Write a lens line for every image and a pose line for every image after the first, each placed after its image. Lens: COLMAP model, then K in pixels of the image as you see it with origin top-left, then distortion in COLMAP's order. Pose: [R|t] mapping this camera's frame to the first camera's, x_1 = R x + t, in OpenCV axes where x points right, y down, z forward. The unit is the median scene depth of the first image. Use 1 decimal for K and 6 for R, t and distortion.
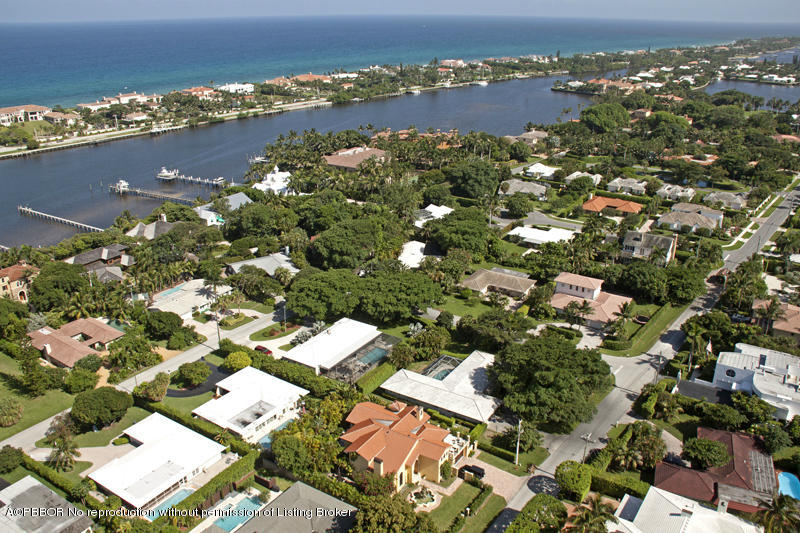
lens RADIAL K [[684.4, 0, 397.4], [0, 684.4, 263.1], [0, 0, 1]] dist [-0.175086, 0.161895]
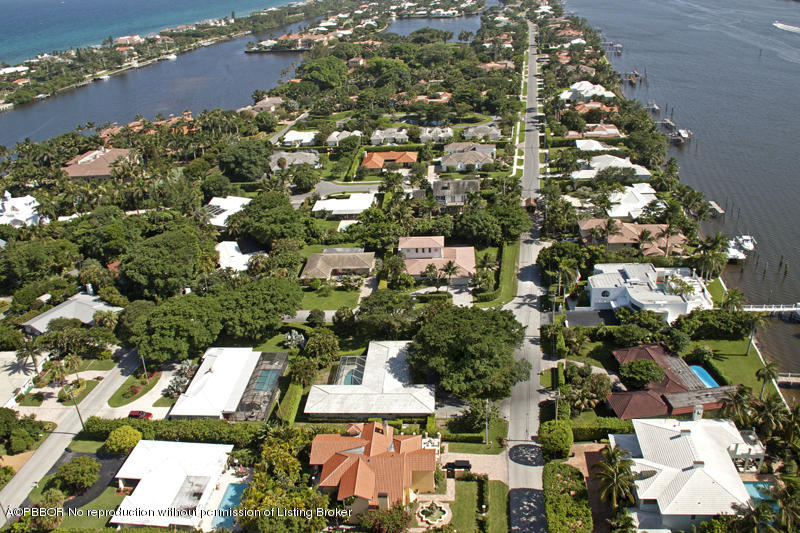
lens RADIAL K [[684.4, 0, 397.4], [0, 684.4, 263.1], [0, 0, 1]] dist [-0.175086, 0.161895]
pose [[0.875906, -0.248495, 0.413570, -0.173241], [0.224414, 0.968633, 0.106717, -0.055600], [-0.427116, -0.000663, 0.904197, 0.104100]]
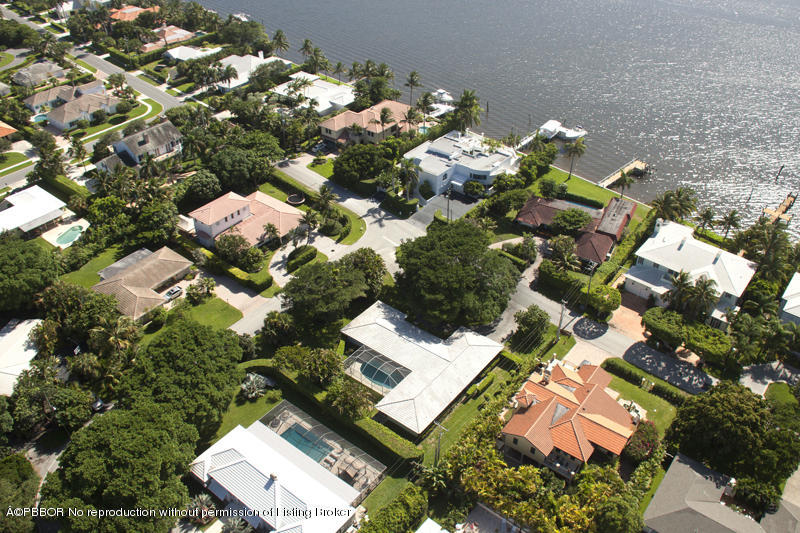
lens RADIAL K [[665.6, 0, 400.2], [0, 665.6, 267.5], [0, 0, 1]] dist [-0.167918, 0.152577]
pose [[0.088787, -0.593416, 0.799984, -0.347124], [0.352993, 0.769774, 0.531830, -0.240115], [-0.931403, 0.235169, 0.277818, 0.572816]]
